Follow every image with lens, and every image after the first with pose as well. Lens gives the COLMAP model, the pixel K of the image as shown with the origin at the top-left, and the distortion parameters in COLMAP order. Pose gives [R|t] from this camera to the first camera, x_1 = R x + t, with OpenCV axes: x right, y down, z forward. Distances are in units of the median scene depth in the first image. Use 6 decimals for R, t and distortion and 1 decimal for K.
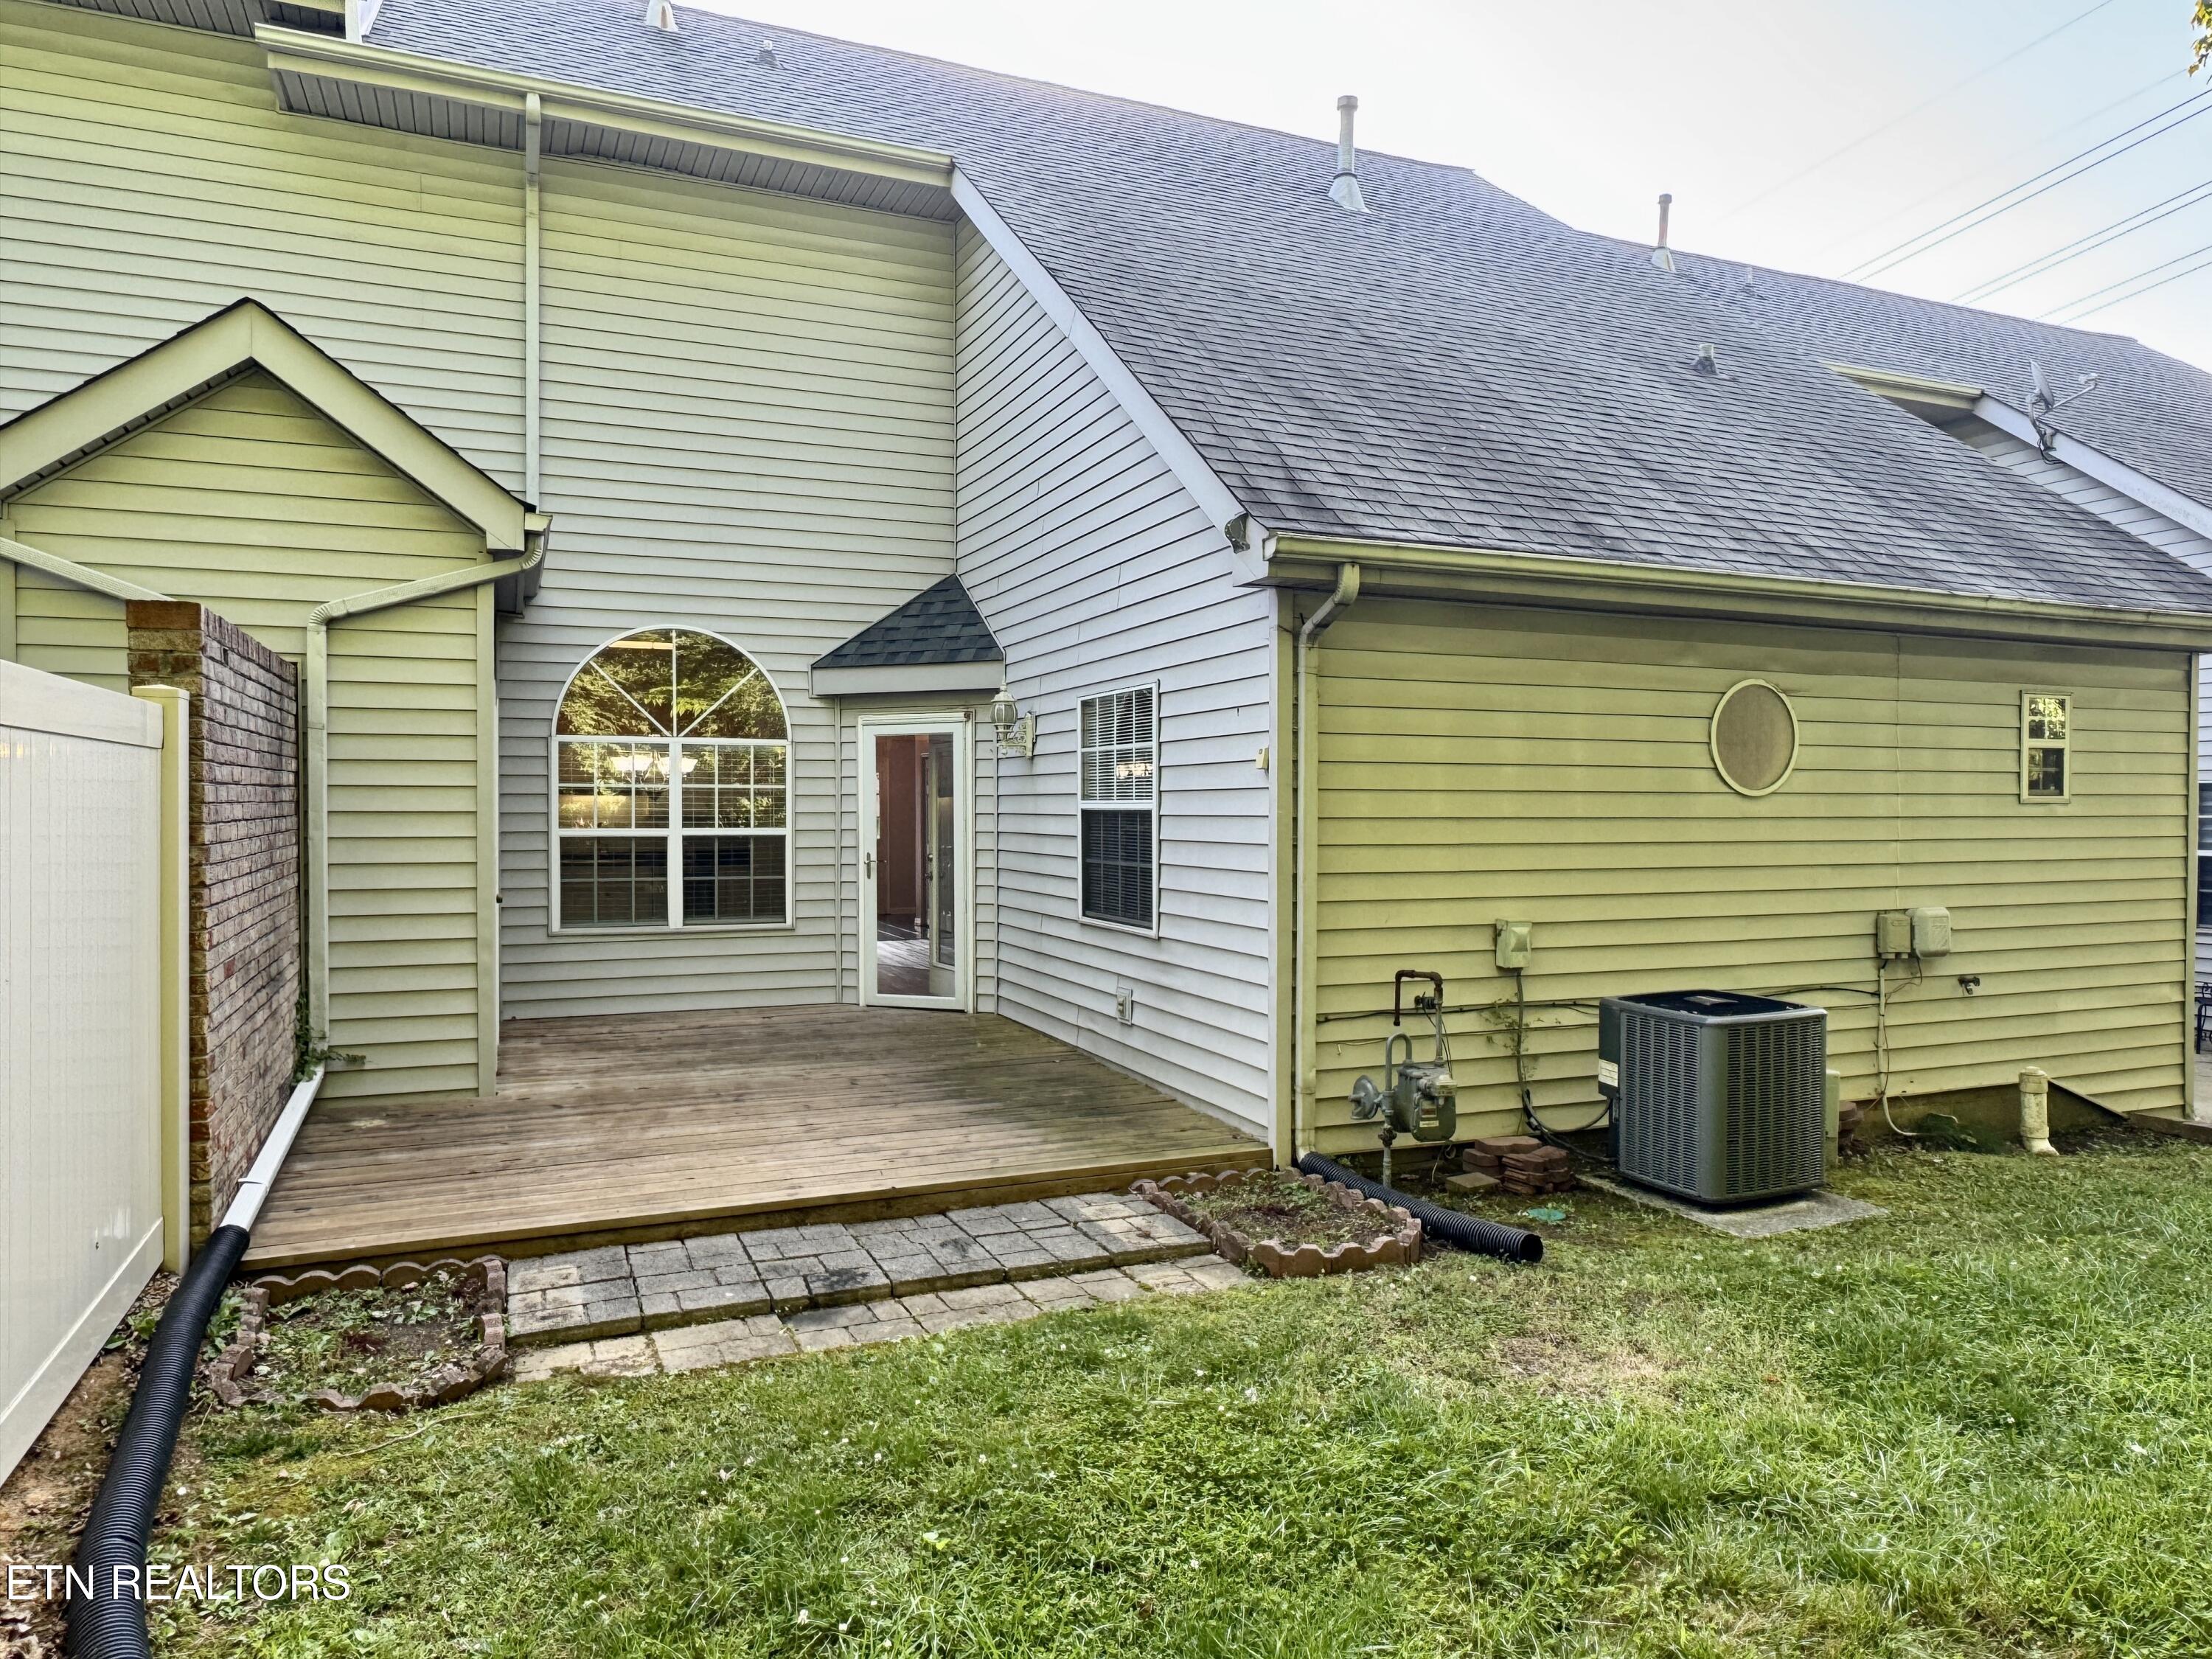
lens RADIAL K [[1447.7, 0, 1108.1], [0, 1447.7, 826.6], [0, 0, 1]] dist [-0.007905, -0.002531]
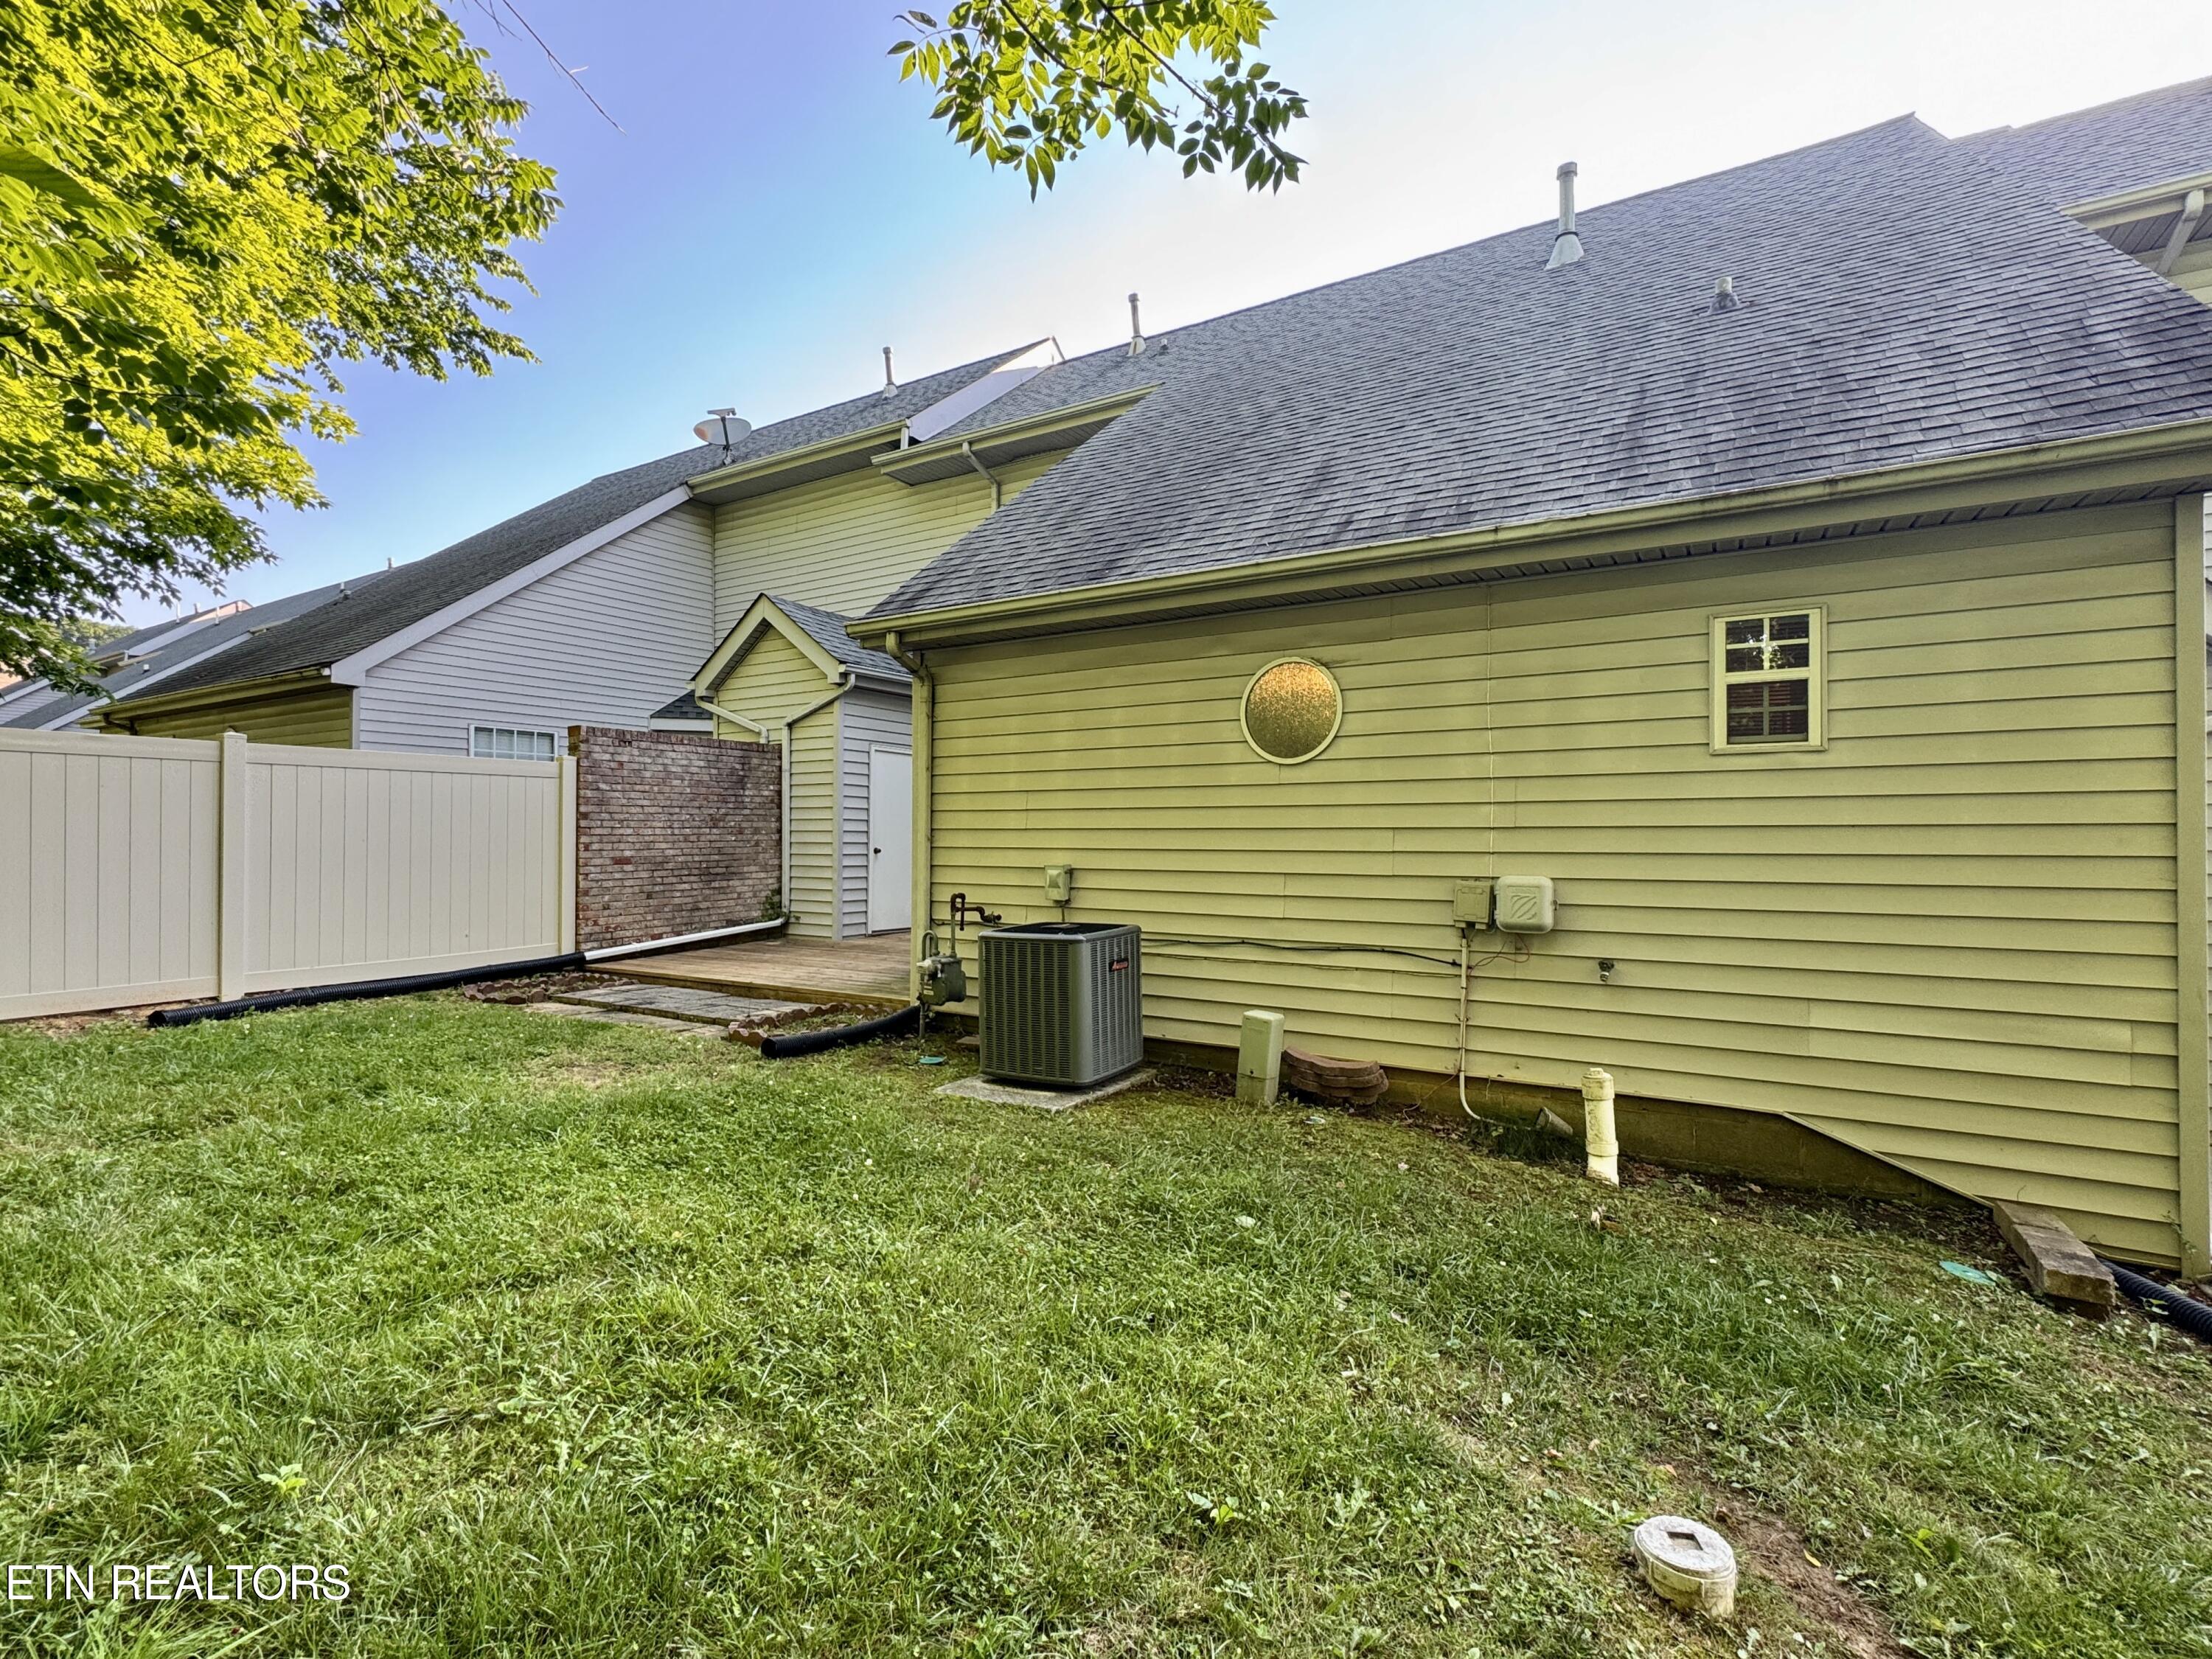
lens RADIAL K [[1017.1, 0, 1109.6], [0, 1017.1, 829.4], [0, 0, 1]] dist [-0.003977, -0.000647]
pose [[0.584520, -0.008480, -0.811335, 0.945373], [-0.012967, 0.999720, -0.019790, 0.043160], [0.811275, 0.022088, 0.584247, 0.421239]]
